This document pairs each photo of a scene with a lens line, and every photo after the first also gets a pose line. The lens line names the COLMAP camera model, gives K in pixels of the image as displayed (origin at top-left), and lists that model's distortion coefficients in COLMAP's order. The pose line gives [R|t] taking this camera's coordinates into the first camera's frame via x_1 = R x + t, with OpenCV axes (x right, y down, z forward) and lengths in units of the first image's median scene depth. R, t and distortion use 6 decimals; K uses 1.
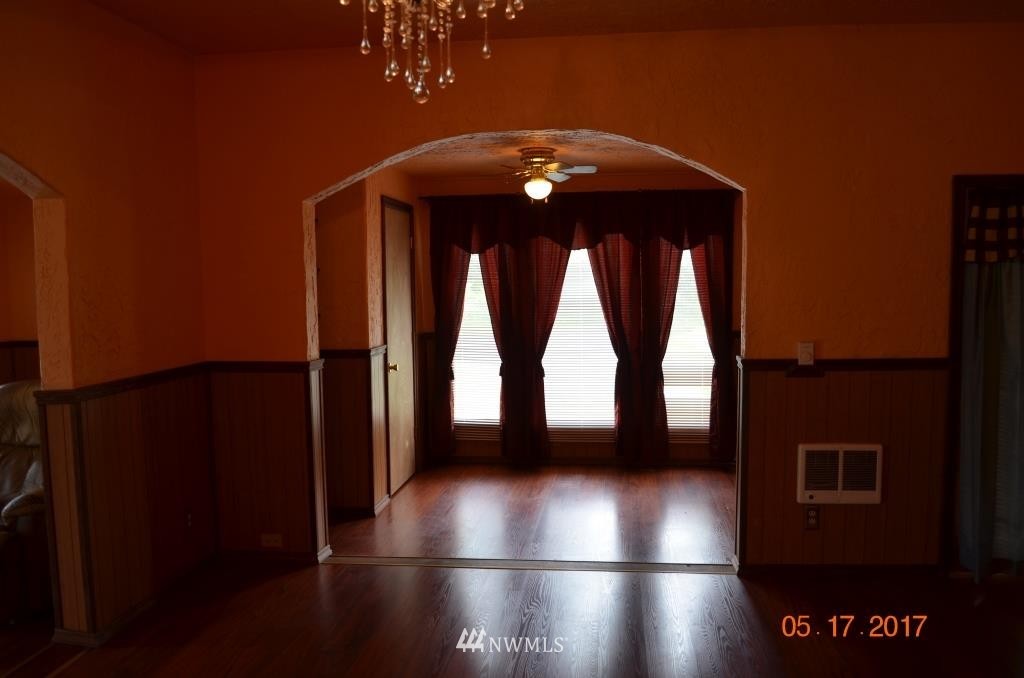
lens RADIAL K [[802.8, 0, 528.1], [0, 802.8, 341.7], [0, 0, 1]] dist [-0.062160, 0.006450]
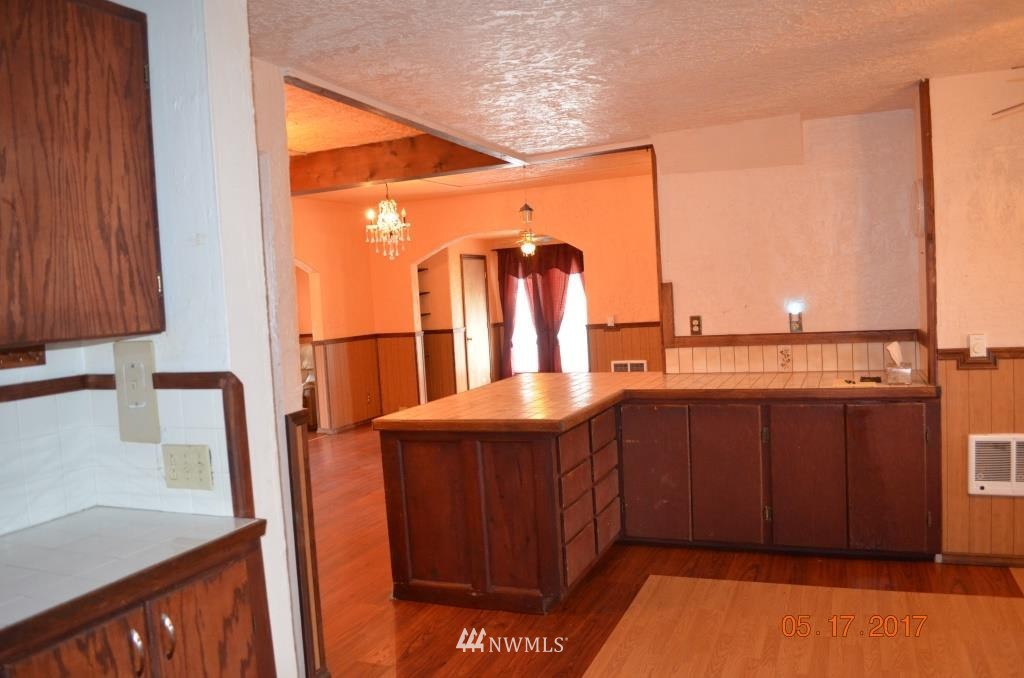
lens RADIAL K [[802.8, 0, 528.1], [0, 802.8, 341.7], [0, 0, 1]] dist [-0.062160, 0.006450]
pose [[0.962581, -0.026323, -0.269712, 0.446289], [0.023439, 0.999629, -0.013910, 0.061382], [0.269978, 0.007067, 0.962841, -0.774079]]
